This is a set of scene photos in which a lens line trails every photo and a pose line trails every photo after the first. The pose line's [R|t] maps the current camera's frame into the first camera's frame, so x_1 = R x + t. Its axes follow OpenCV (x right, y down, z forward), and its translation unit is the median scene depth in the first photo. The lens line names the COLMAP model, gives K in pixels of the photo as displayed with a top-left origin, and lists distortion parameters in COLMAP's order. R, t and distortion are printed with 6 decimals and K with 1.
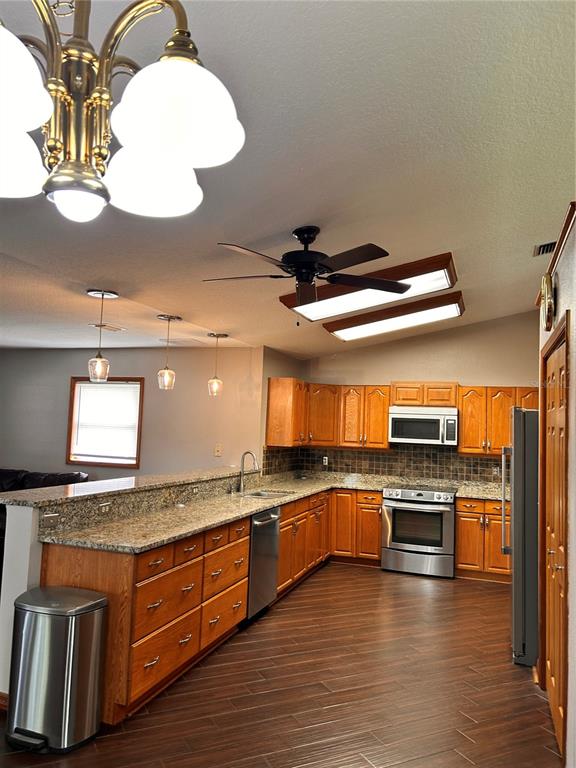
lens RADIAL K [[579.0, 0, 283.5], [0, 579.0, 383.6], [0, 0, 1]] dist [0.070355, -0.103539]
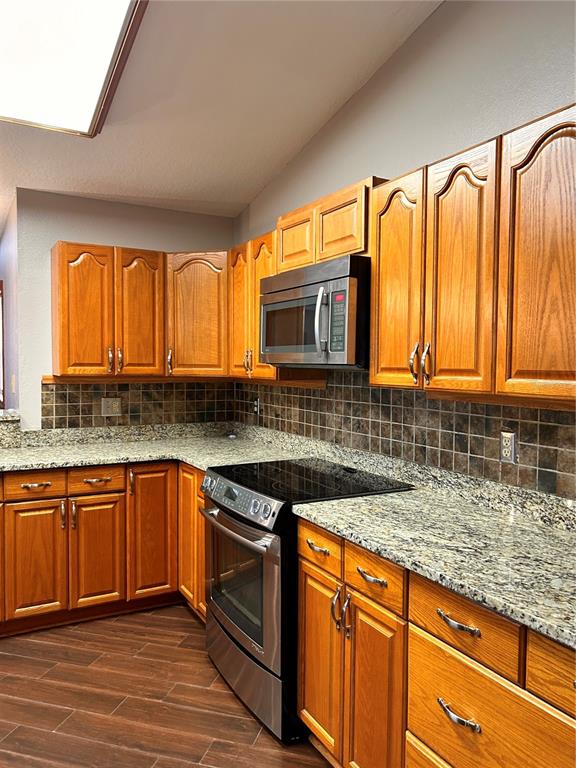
lens RADIAL K [[579.0, 0, 283.5], [0, 579.0, 383.6], [0, 0, 1]] dist [0.070355, -0.103539]
pose [[0.737672, -0.006237, -0.675130, 0.499991], [0.068440, 0.995497, 0.065583, 0.092250], [0.671681, -0.094585, 0.734778, 0.723748]]
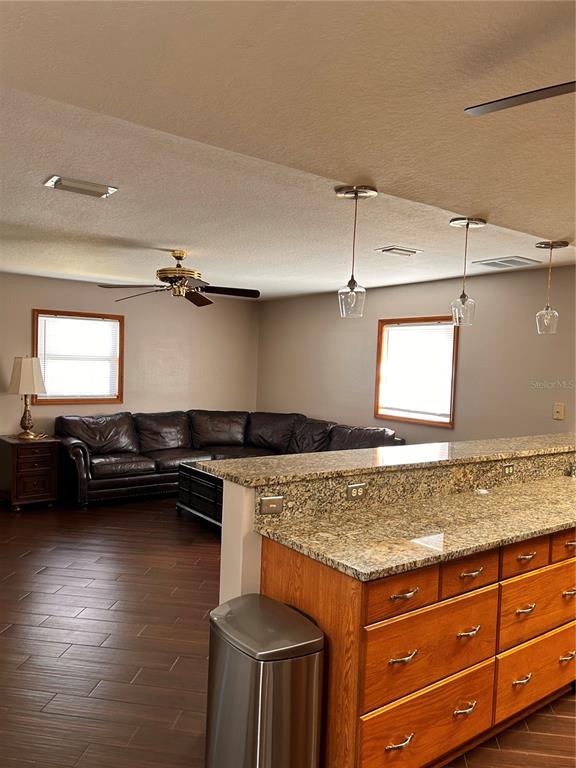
lens RADIAL K [[579.0, 0, 283.5], [0, 579.0, 383.6], [0, 0, 1]] dist [0.070355, -0.103539]
pose [[0.825315, 0.014915, -0.564476, 0.014638], [0.035856, 0.996250, 0.078748, 0.011505], [0.563533, -0.085232, 0.821685, 0.209541]]
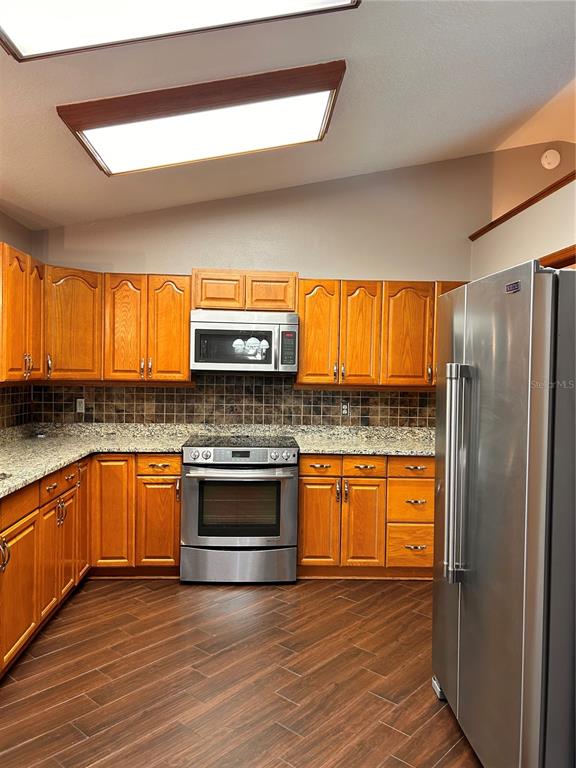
lens RADIAL K [[579.0, 0, 283.5], [0, 579.0, 383.6], [0, 0, 1]] dist [0.070355, -0.103539]
pose [[0.925931, -0.029364, 0.376549, 0.046010], [-0.011452, 0.994332, 0.105700, 0.052118], [-0.377518, -0.102183, 0.920347, 0.424506]]
